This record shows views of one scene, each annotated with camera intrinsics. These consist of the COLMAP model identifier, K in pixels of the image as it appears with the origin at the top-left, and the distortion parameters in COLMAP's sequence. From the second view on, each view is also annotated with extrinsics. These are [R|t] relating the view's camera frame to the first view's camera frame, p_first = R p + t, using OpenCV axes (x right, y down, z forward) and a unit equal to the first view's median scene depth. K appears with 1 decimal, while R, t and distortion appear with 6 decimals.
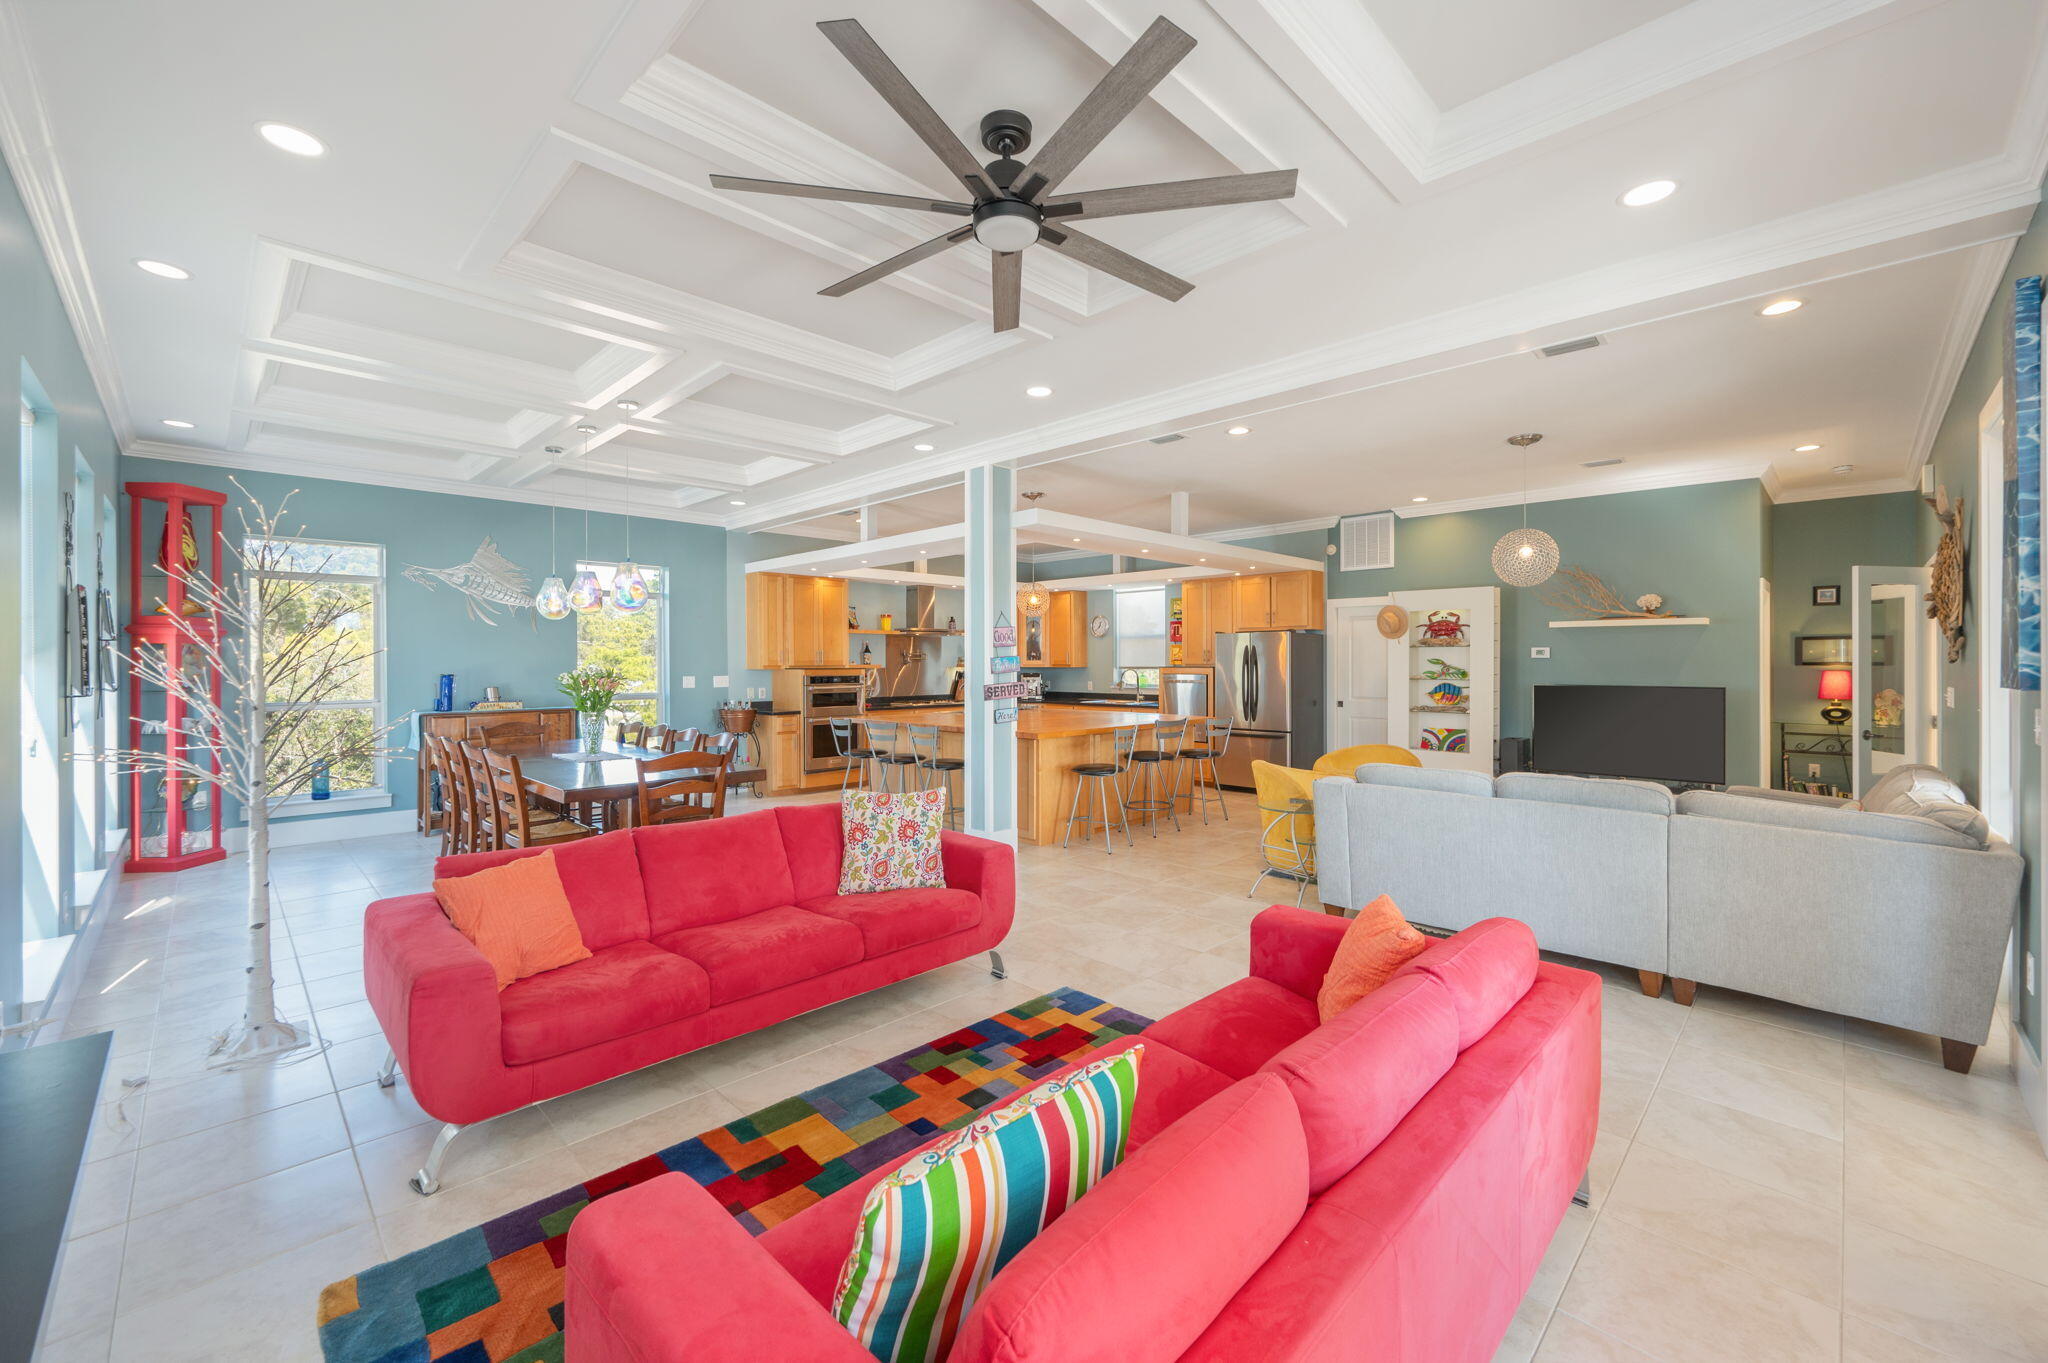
lens RADIAL K [[825.8, 0, 1024.0], [0, 825.8, 681.5], [0, 0, 1]] dist [0.000253, 0.000019]
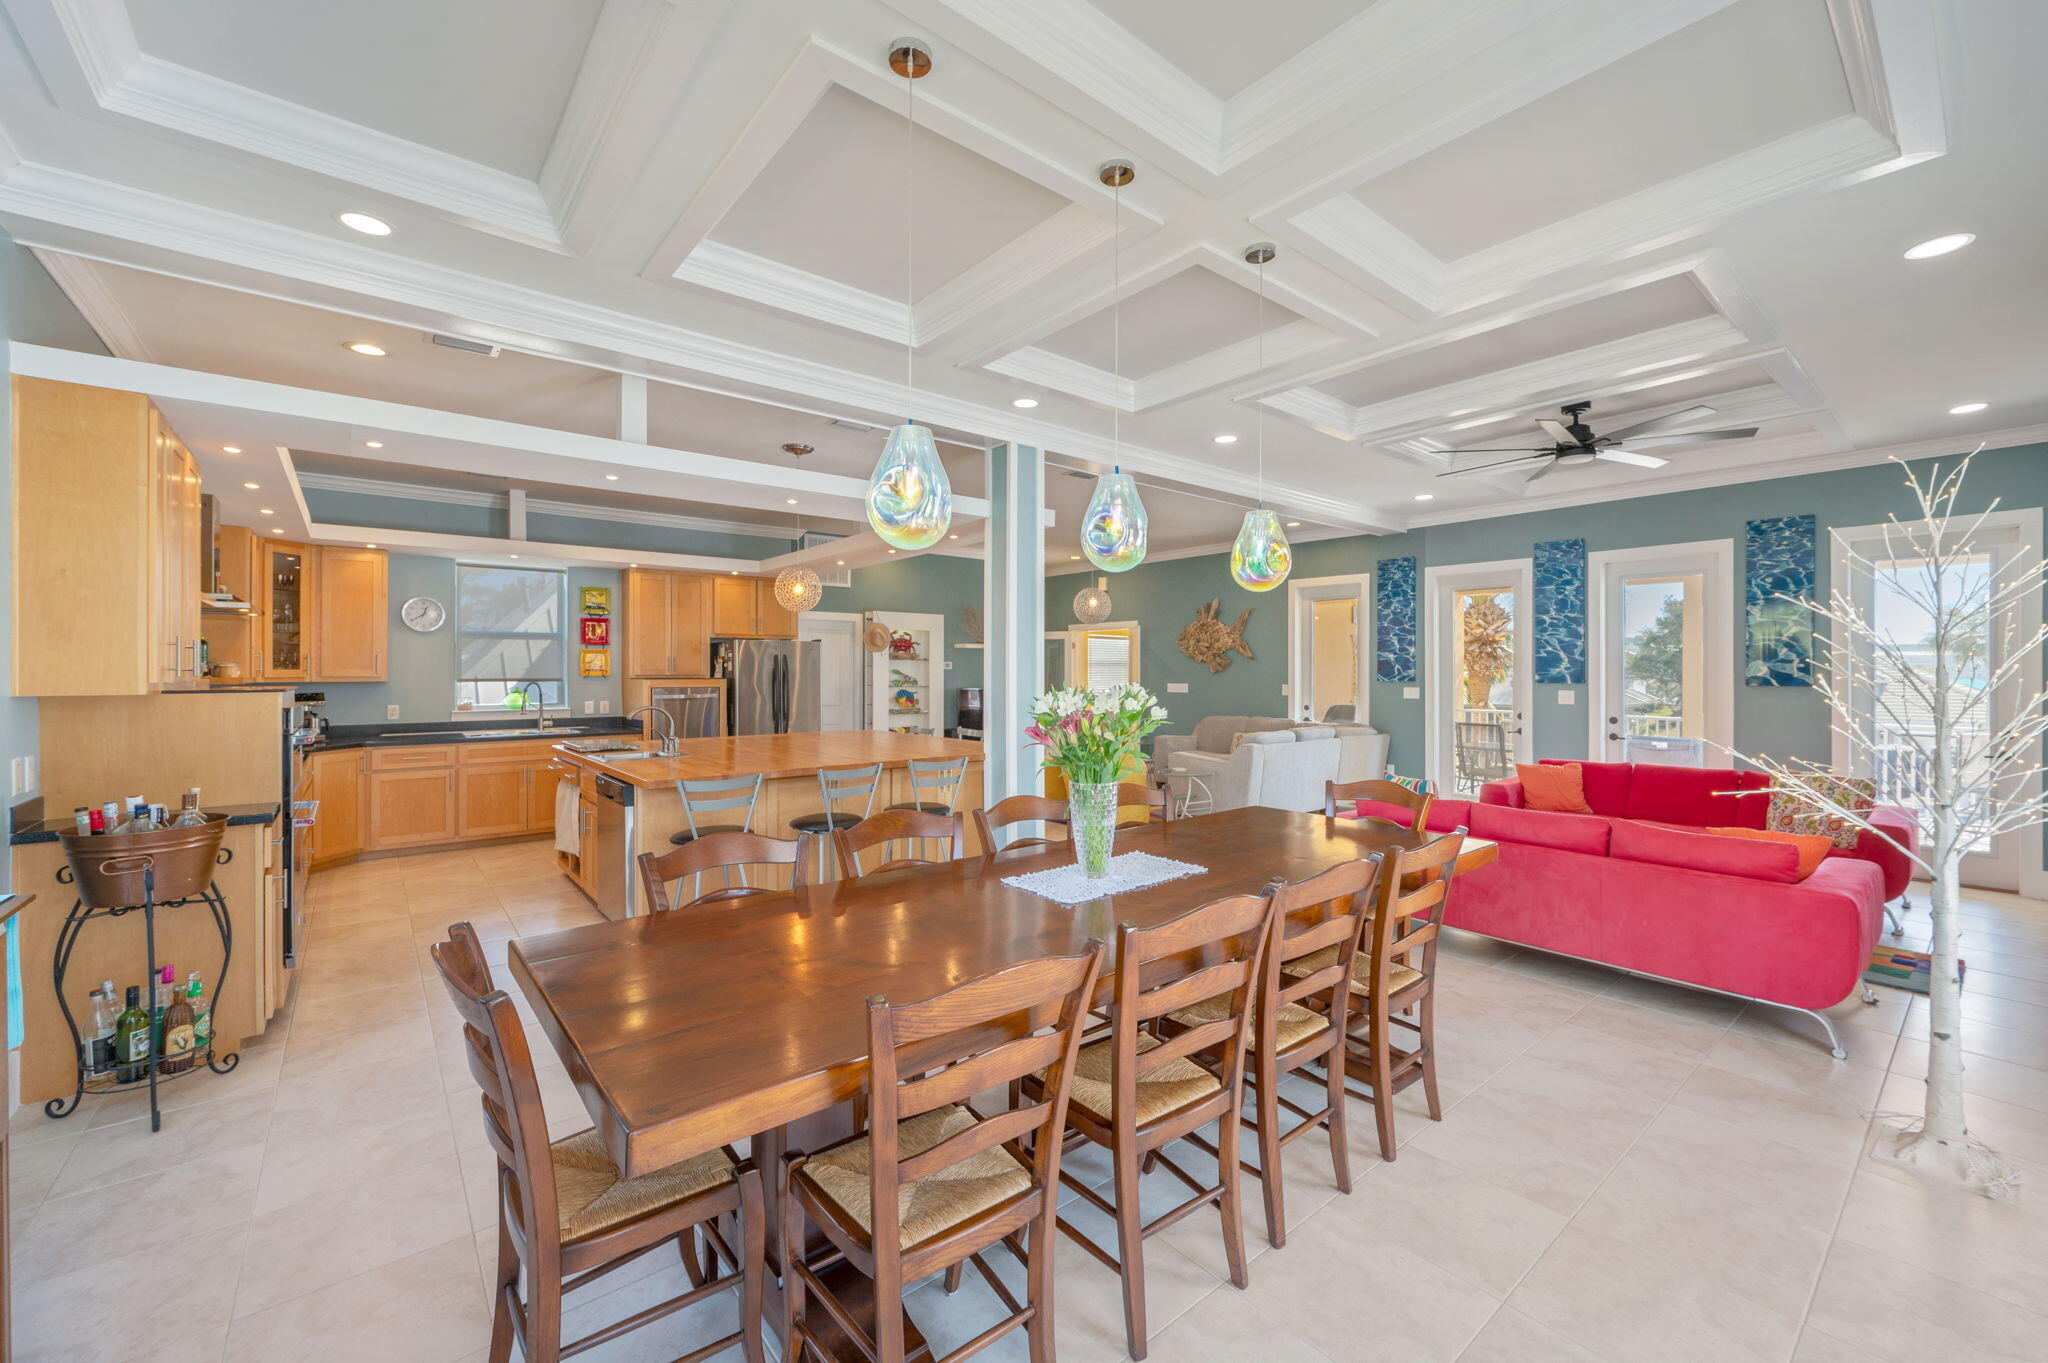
lens RADIAL K [[814.9, 0, 1061.8], [0, 814.9, 669.8], [0, 0, 1]] dist [0.000736, 0.000085]
pose [[0.076369, 0.002727, 0.997076, -0.600007], [0.023185, 0.999721, -0.004510, -0.014857], [-0.996810, 0.023462, 0.076285, 0.605209]]
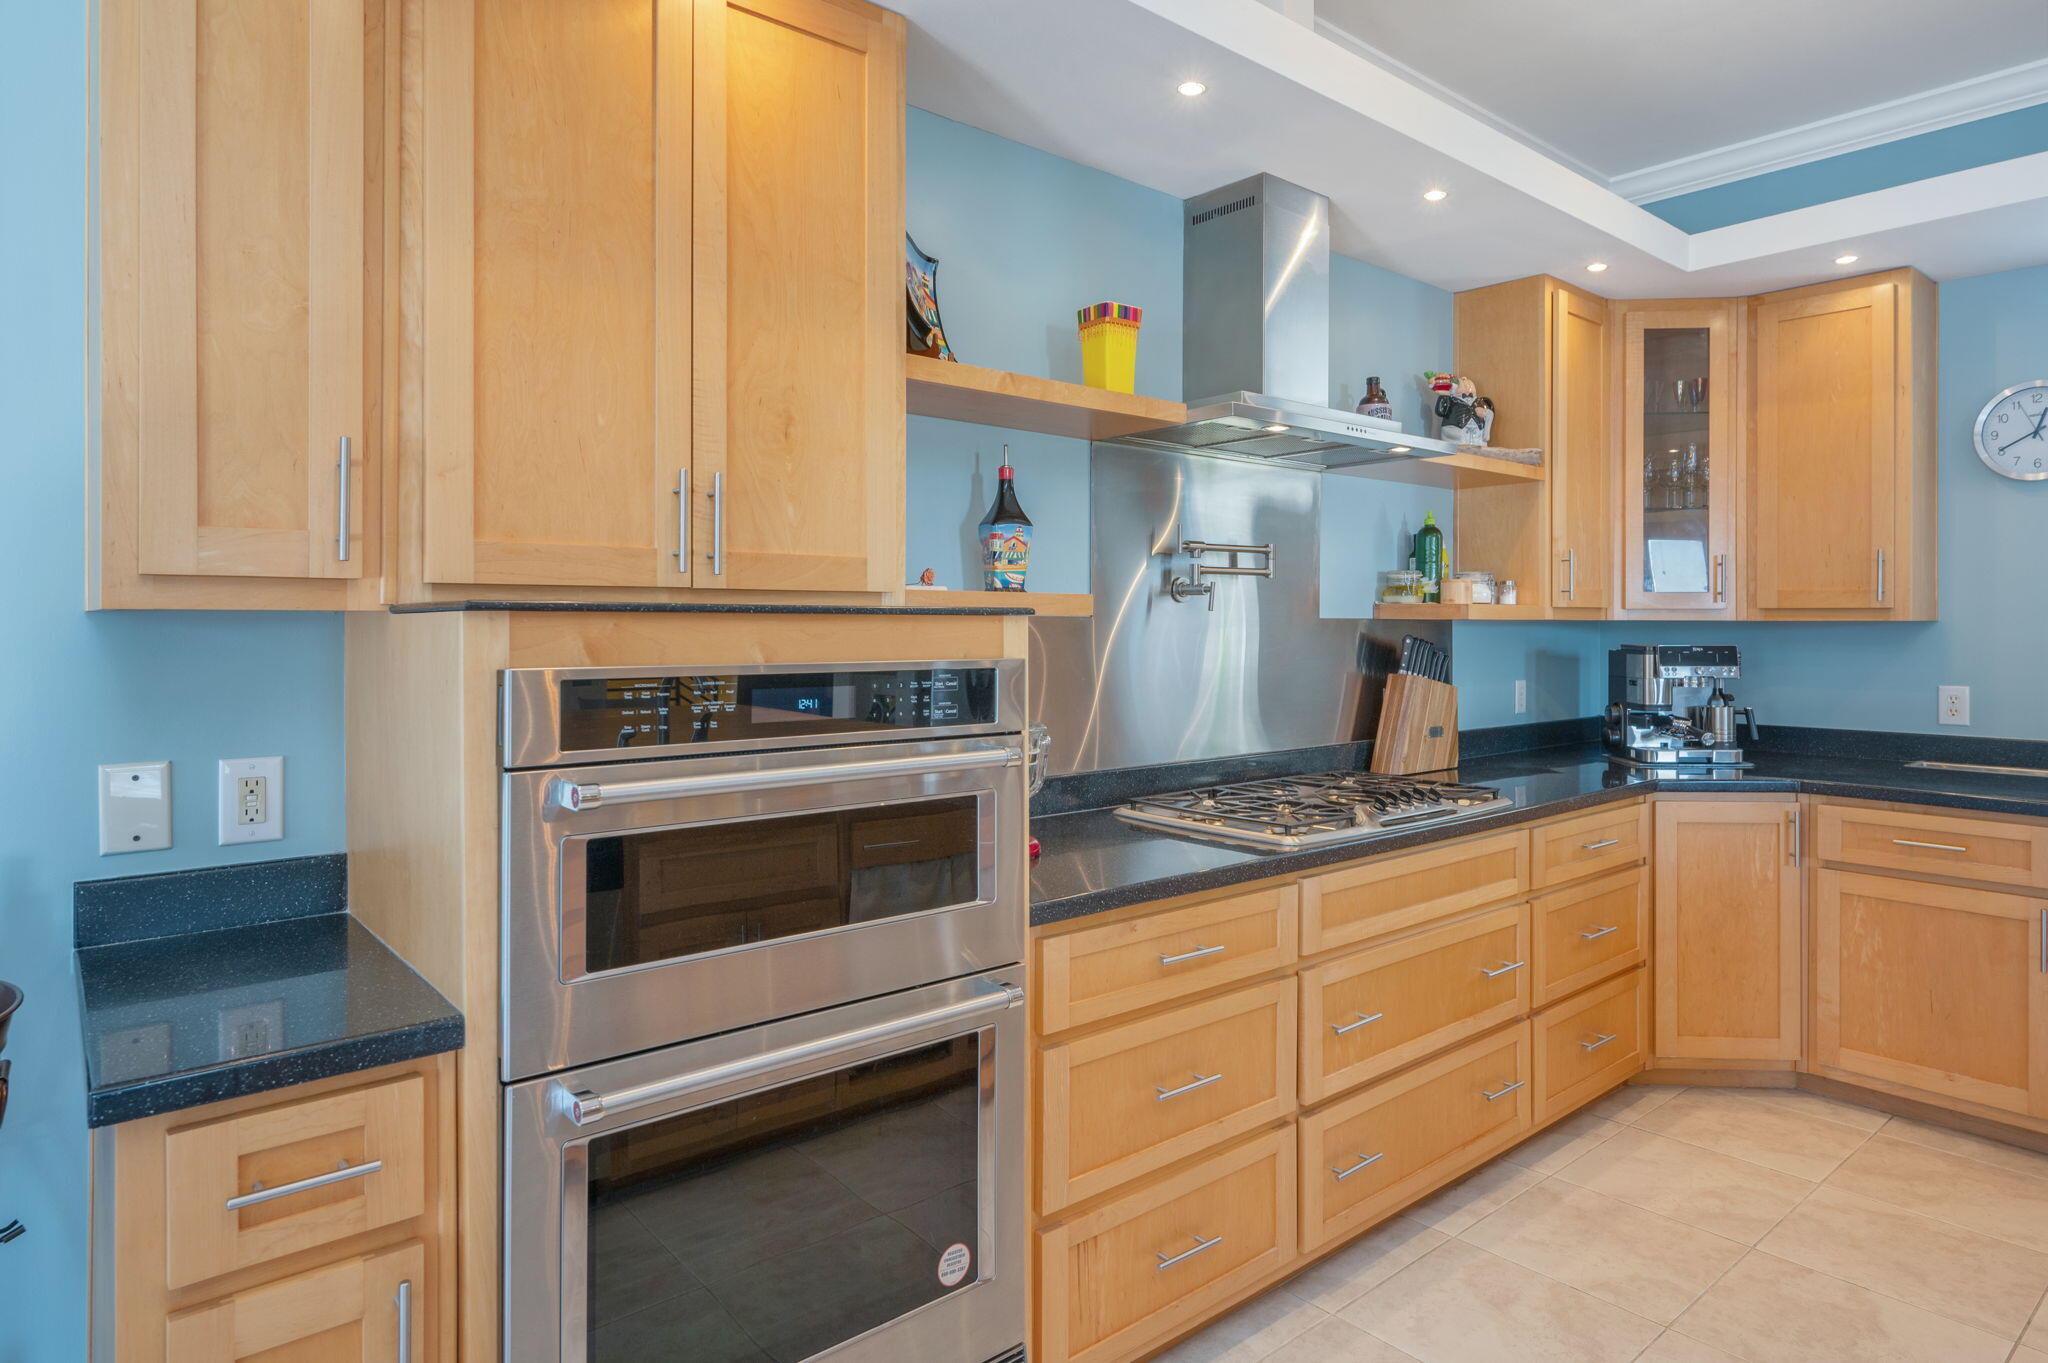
lens RADIAL K [[1180.8, 0, 1003.6], [0, 1180.8, 624.7], [0, 0, 1]] dist [0.000960, 0.000375]
pose [[0.995687, 0.002658, -0.092740, -0.185809], [-0.004856, 0.999712, -0.023482, -0.009902], [0.092651, 0.023831, 0.995413, 0.843317]]
